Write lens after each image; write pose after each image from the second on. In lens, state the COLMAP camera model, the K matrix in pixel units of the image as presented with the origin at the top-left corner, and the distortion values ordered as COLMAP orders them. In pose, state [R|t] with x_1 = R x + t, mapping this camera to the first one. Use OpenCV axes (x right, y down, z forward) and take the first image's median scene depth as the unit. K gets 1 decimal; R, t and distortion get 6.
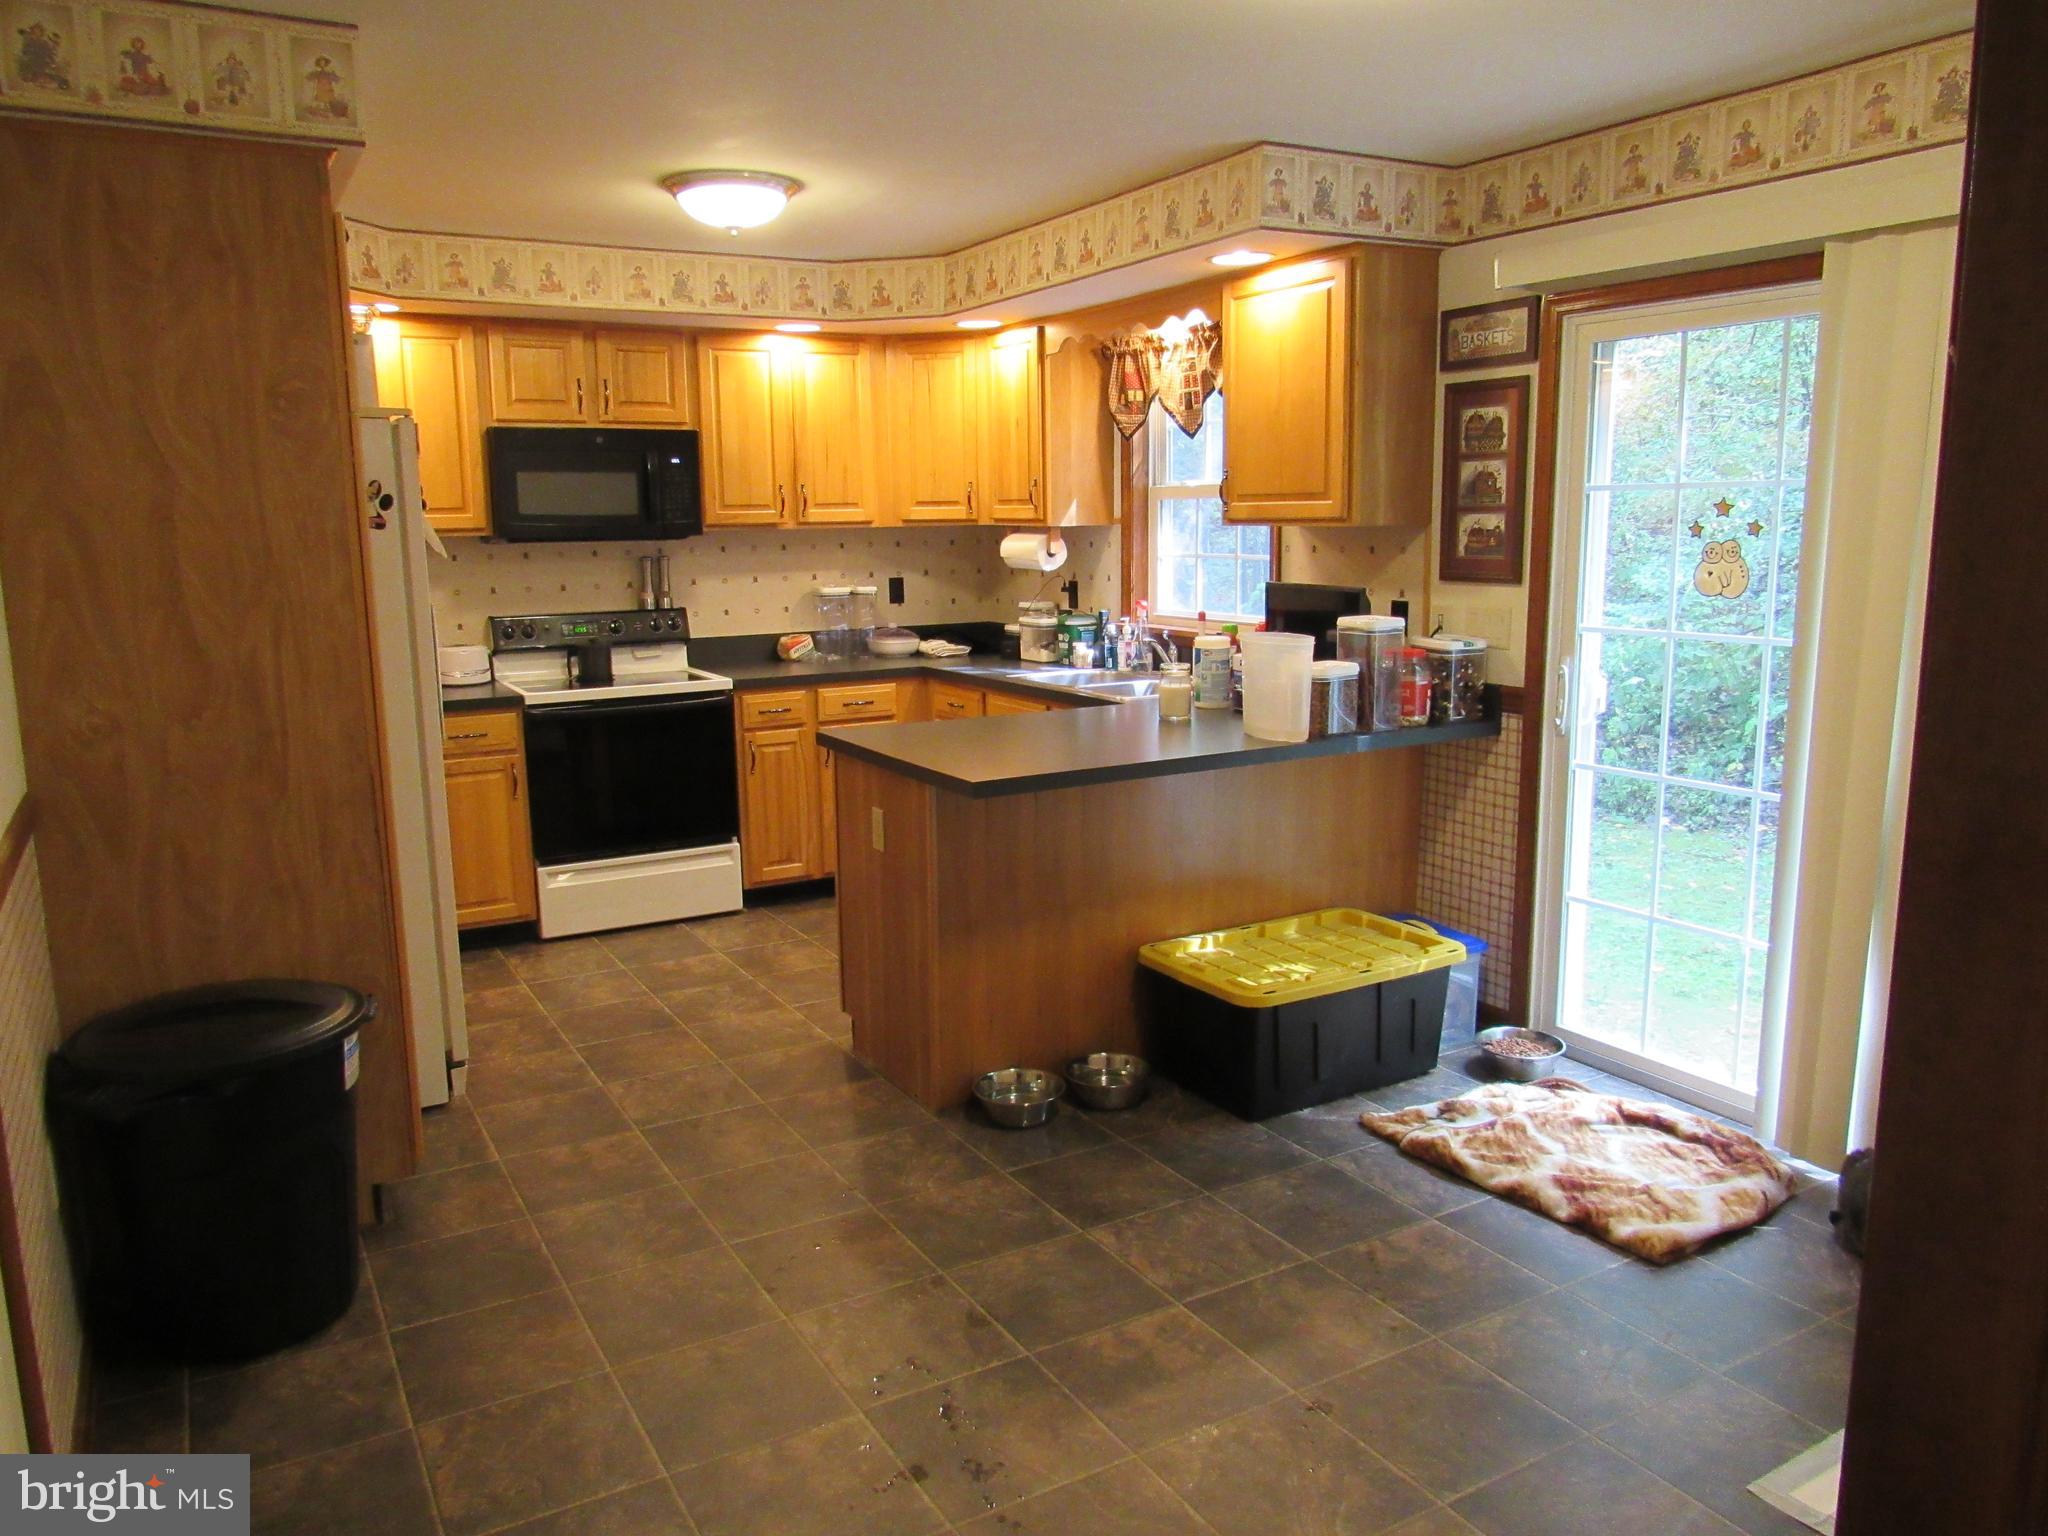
lens RADIAL K [[1480.1, 0, 1027.2], [0, 1480.1, 763.7], [0, 0, 1]] dist [-0.018117, 0.009389]
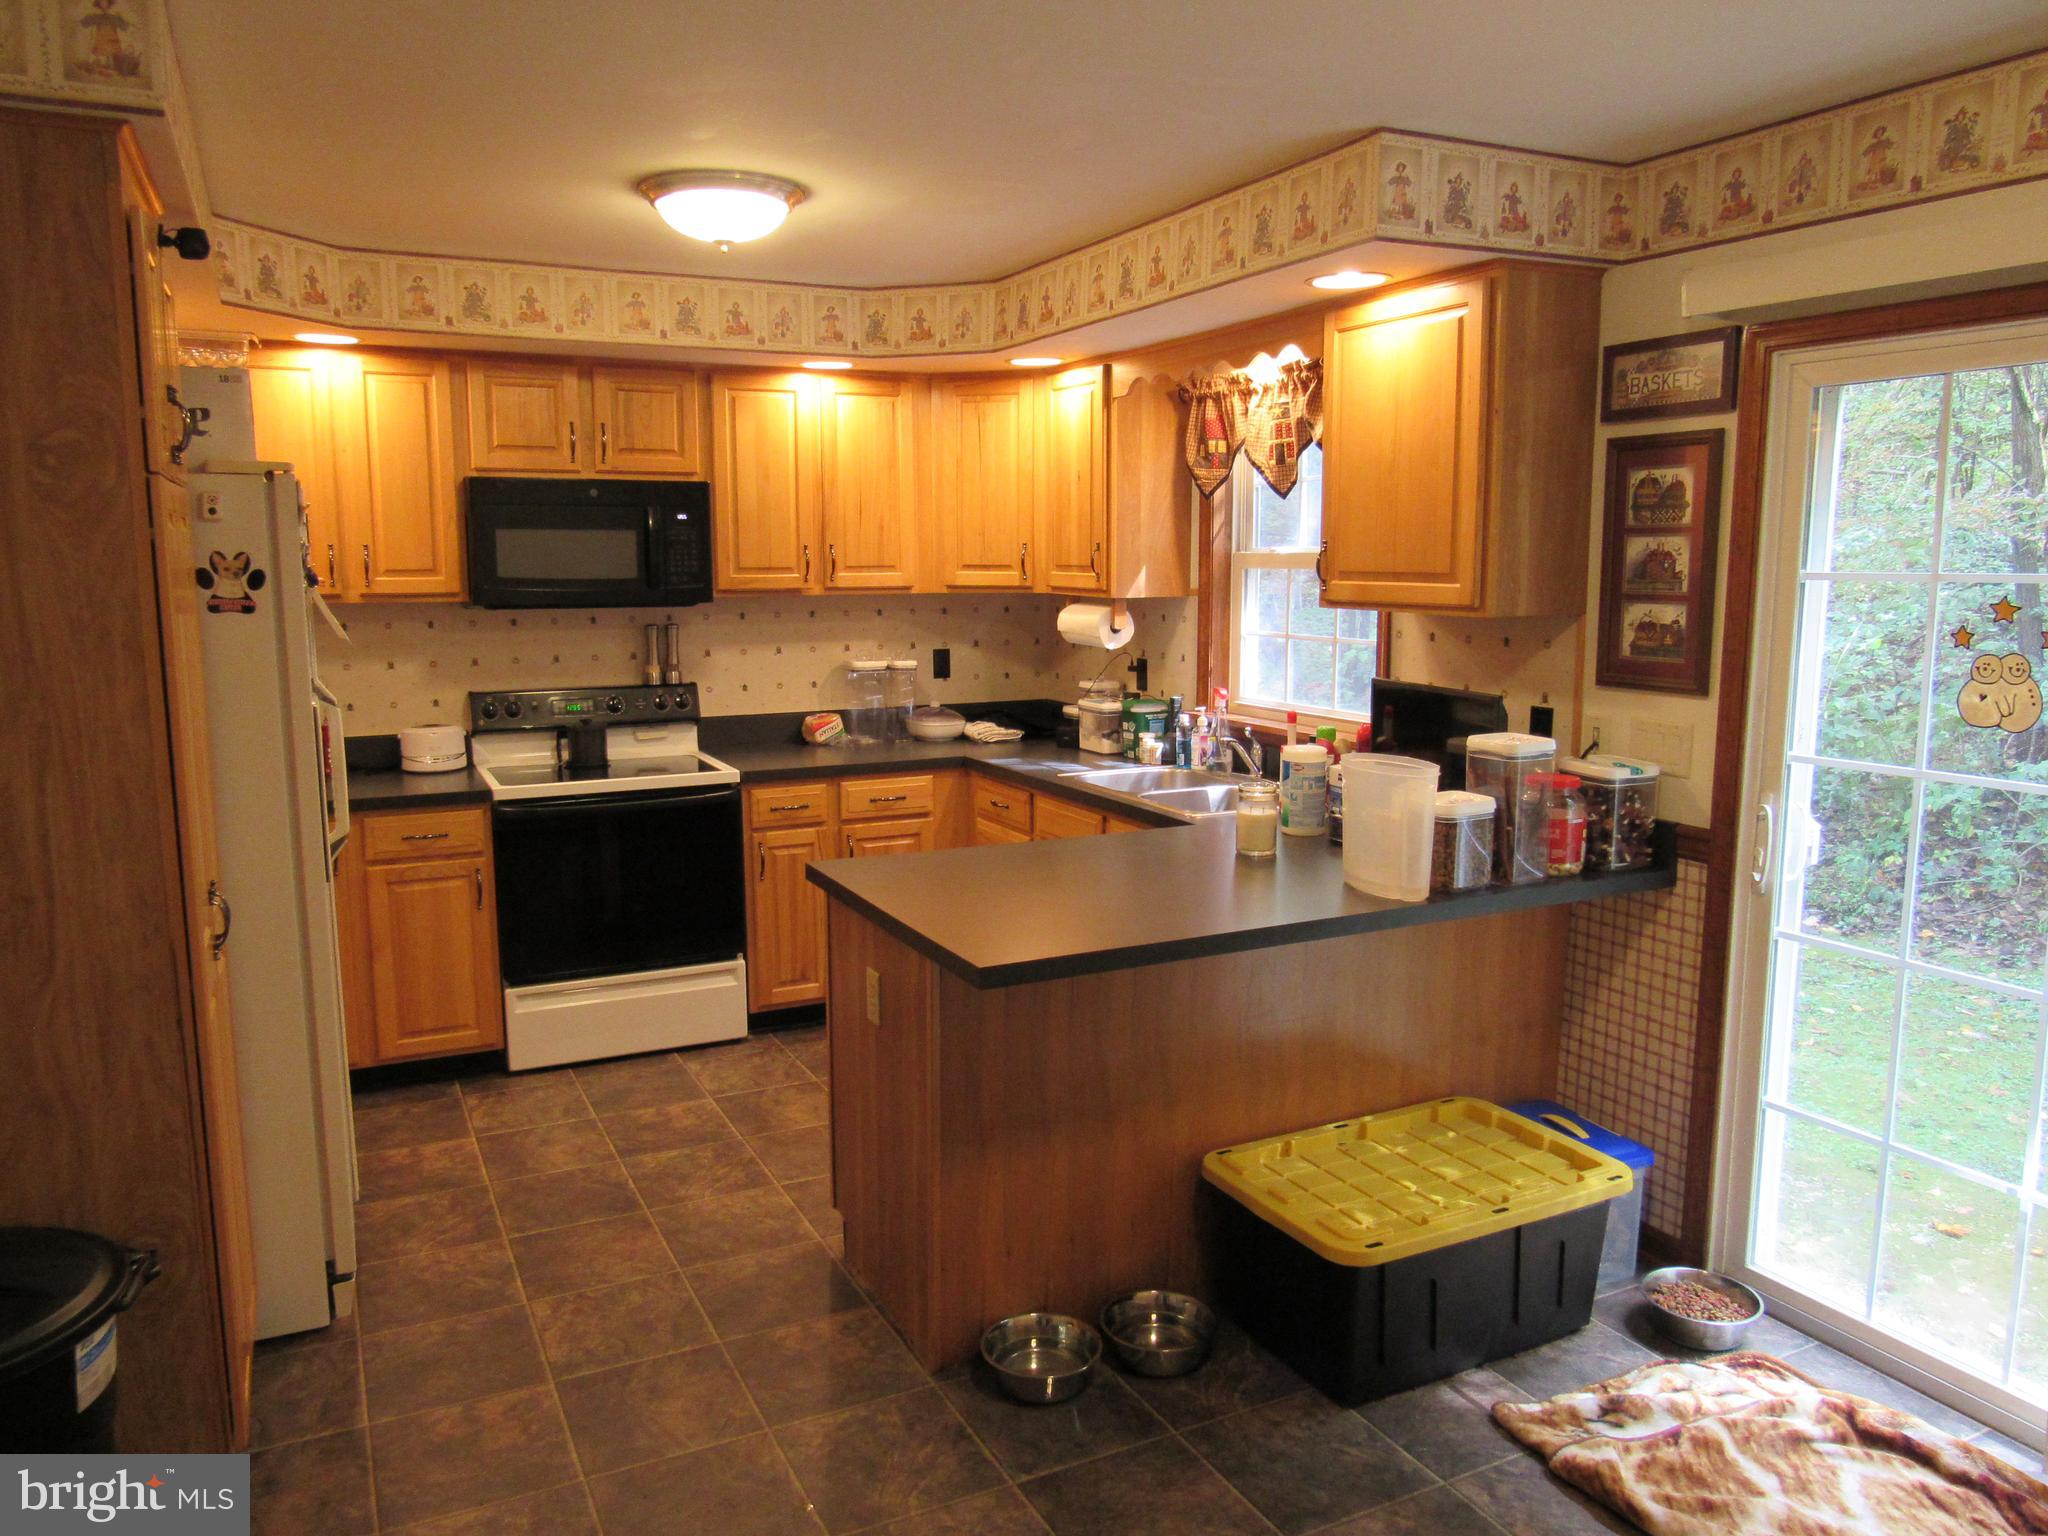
lens RADIAL K [[1480.1, 0, 1028.5], [0, 1480.1, 762.4], [0, 0, 1]] dist [-0.018117, 0.009389]
pose [[0.998112, 0.019671, -0.058184, 0.023630], [-0.021189, 0.999448, -0.025591, -0.057712], [0.057649, 0.026776, 0.997978, 0.201469]]
